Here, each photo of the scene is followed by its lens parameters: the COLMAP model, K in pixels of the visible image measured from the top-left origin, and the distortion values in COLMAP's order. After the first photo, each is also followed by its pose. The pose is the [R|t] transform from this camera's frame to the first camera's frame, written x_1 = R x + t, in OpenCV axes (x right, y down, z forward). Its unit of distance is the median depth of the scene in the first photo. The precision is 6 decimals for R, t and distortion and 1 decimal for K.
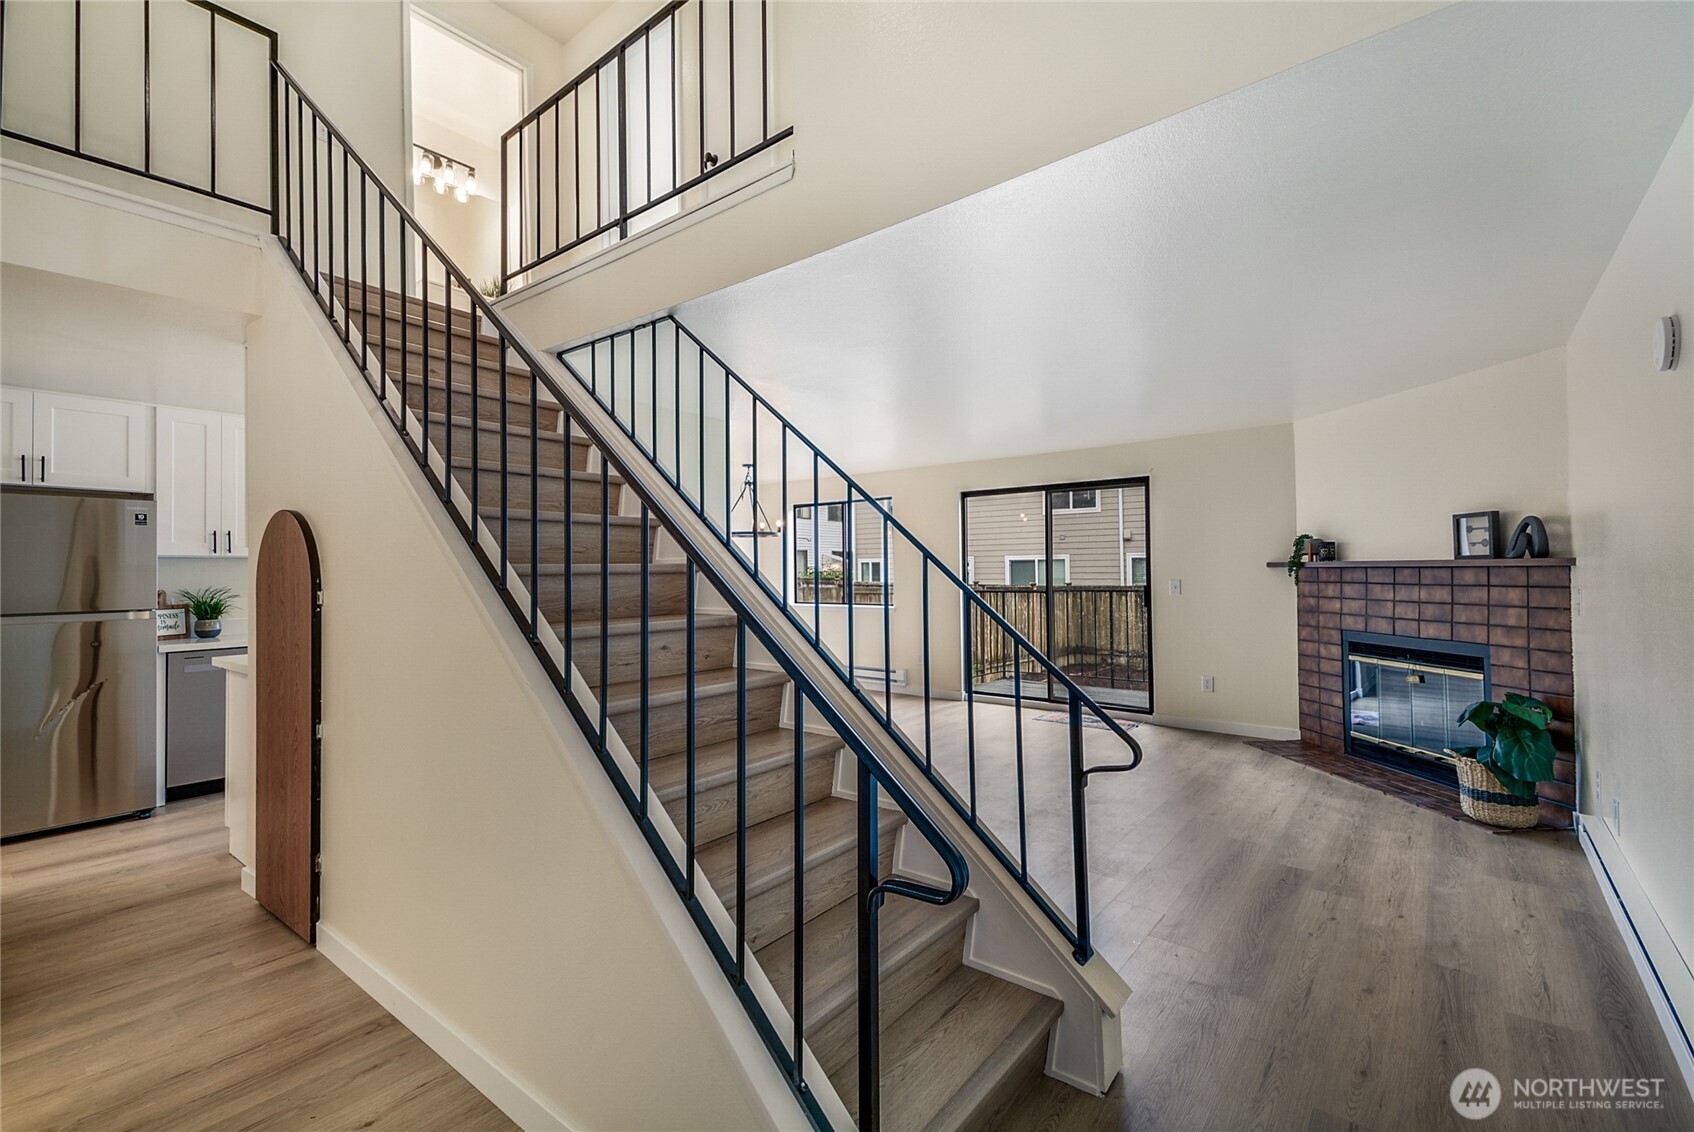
lens RADIAL K [[754.6, 0, 841.4], [0, 754.6, 565.8], [0, 0, 1]] dist [0.000133, -0.000034]
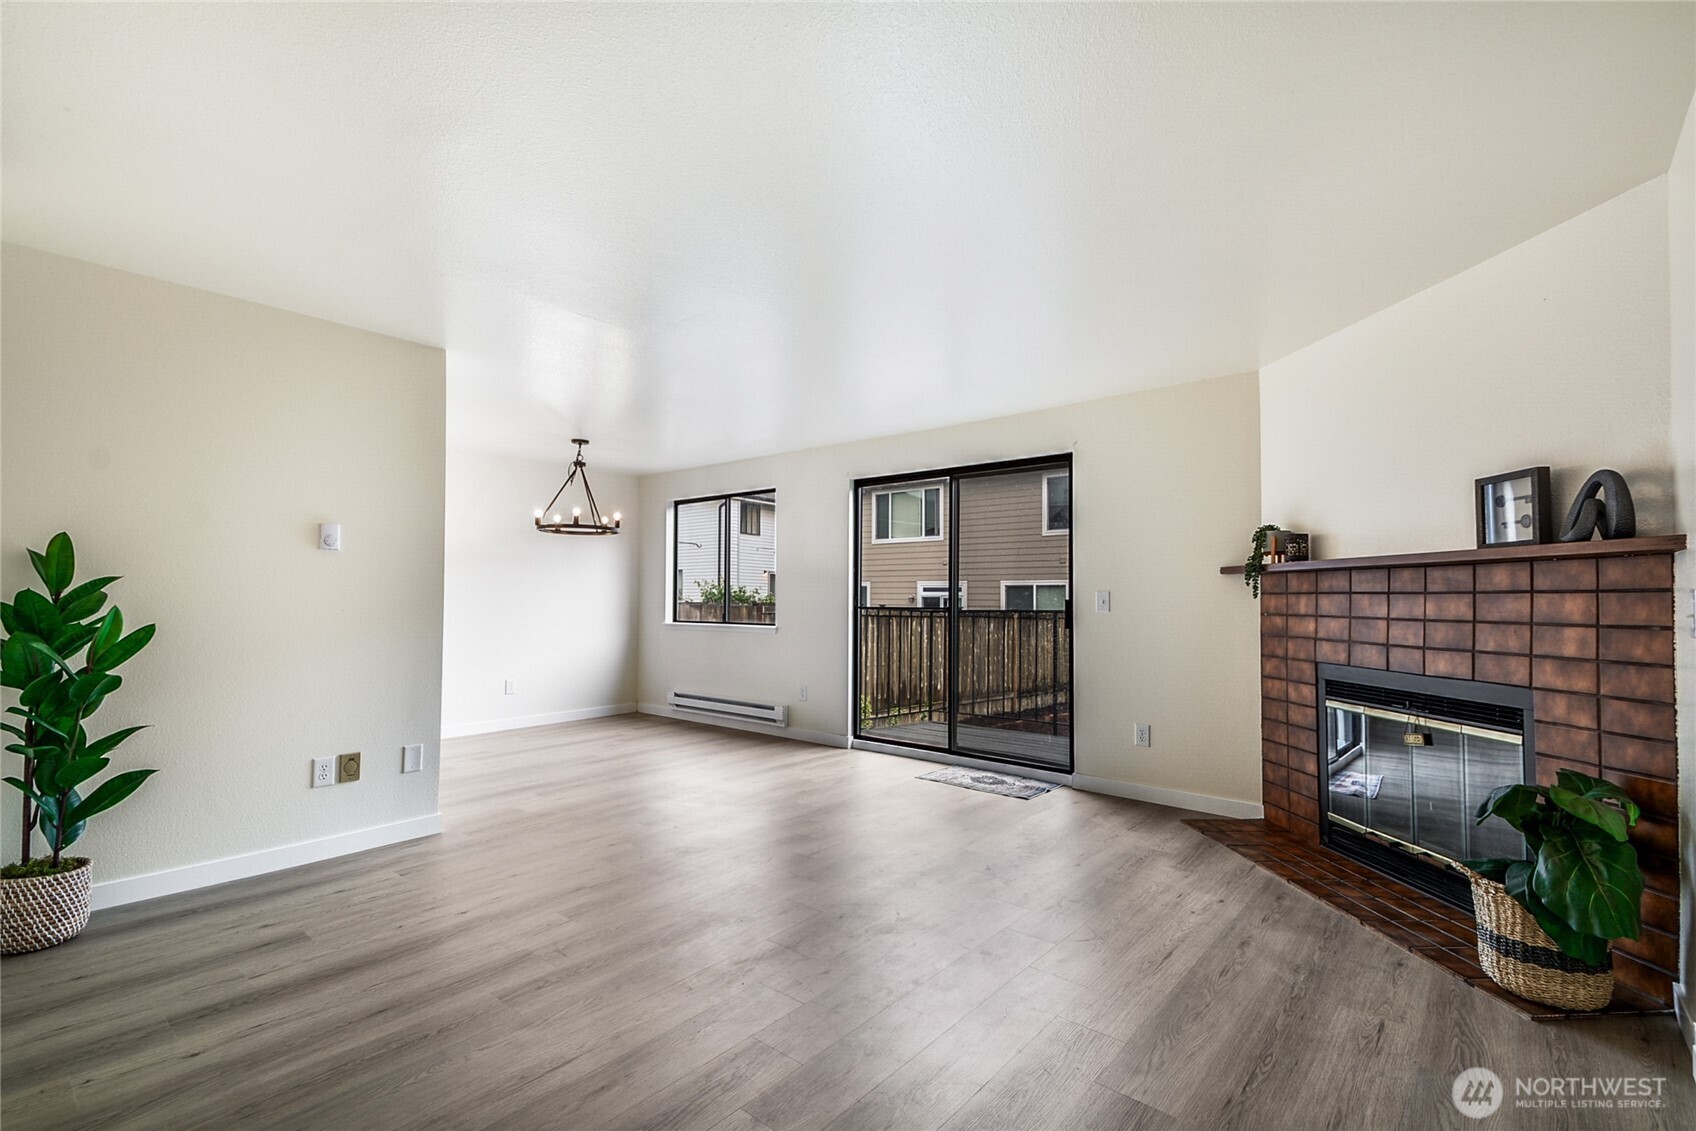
lens RADIAL K [[778.7, 0, 841.4], [0, 778.7, 587.8], [0, 0, 1]] dist [0.001834, -0.005003]
pose [[0.999445, 0.013275, -0.030559, 0.304994], [-0.013538, 0.999873, -0.008413, 0.034833], [0.030443, 0.008822, 0.999498, 0.339020]]
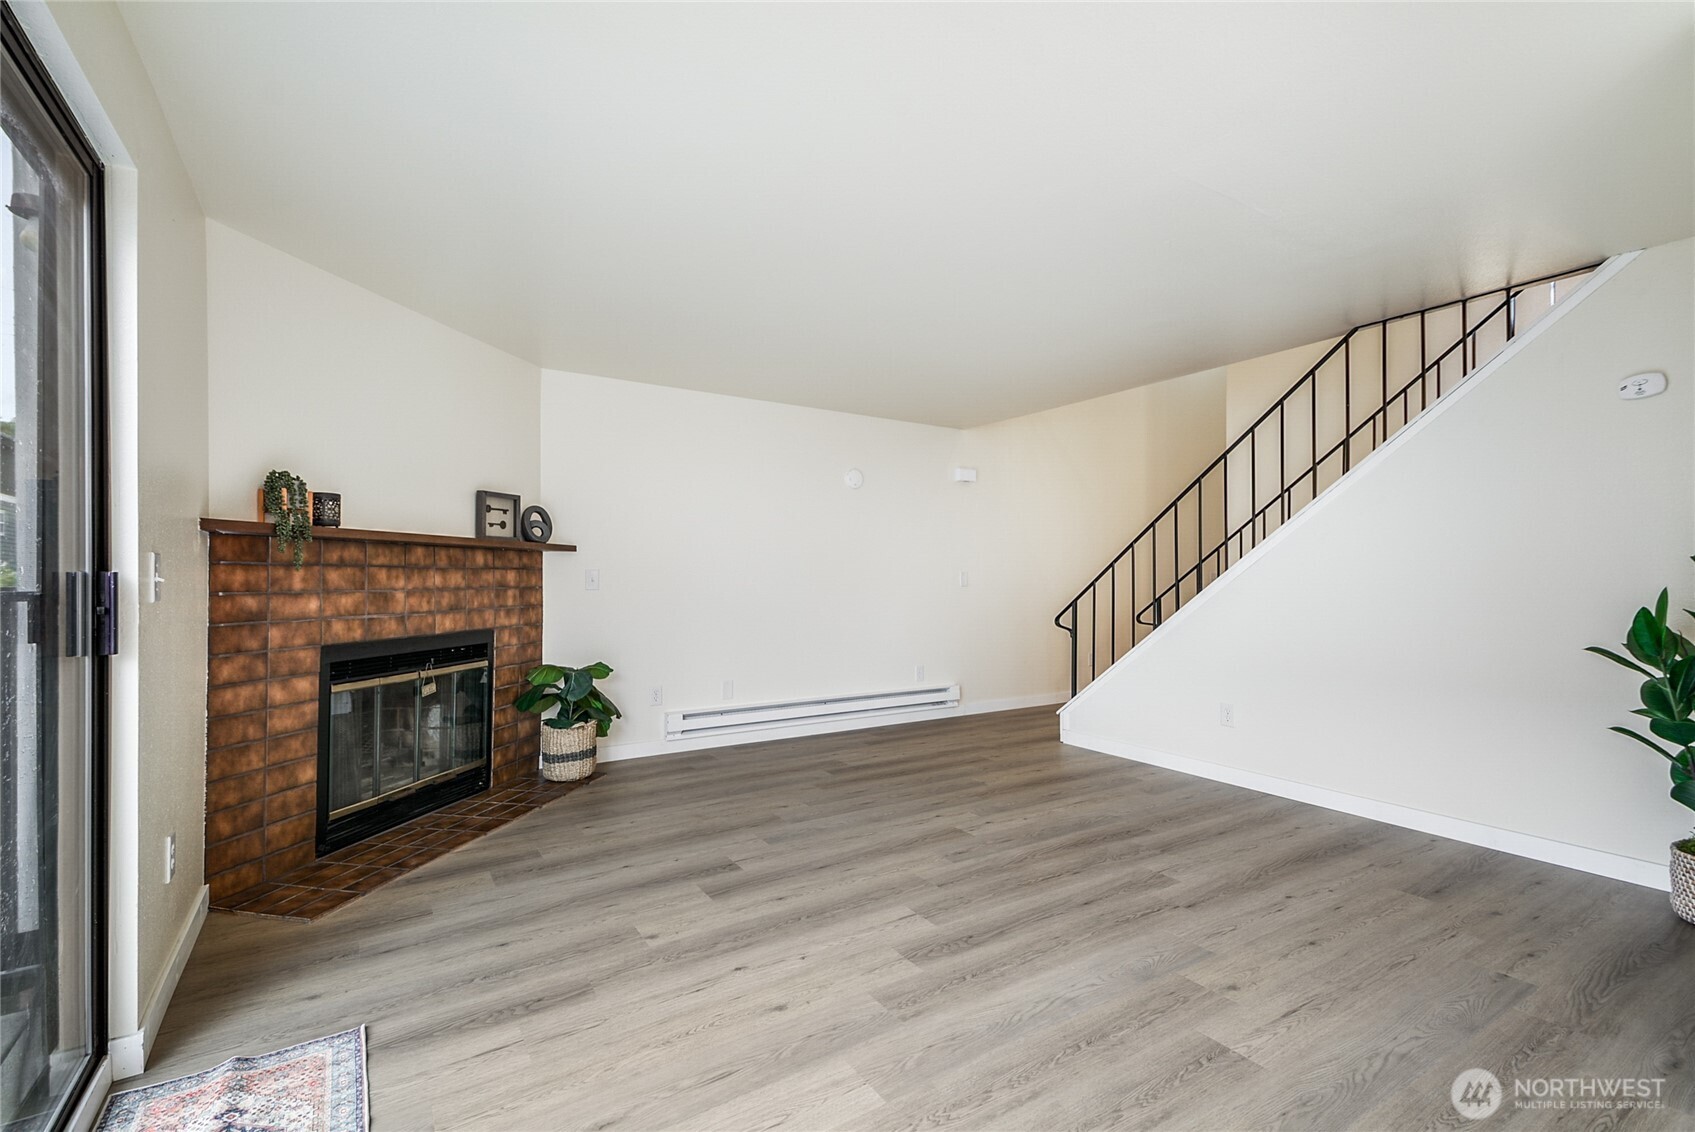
lens RADIAL K [[755.0, 0, 841.9], [0, 755.0, 565.8], [0, 0, 1]] dist [0.000133, -0.000034]
pose [[-0.950181, 0.014040, 0.311382, 0.117847], [0.007465, 0.999723, -0.022299, 0.046572], [-0.311609, -0.018864, -0.950023, 1.717914]]
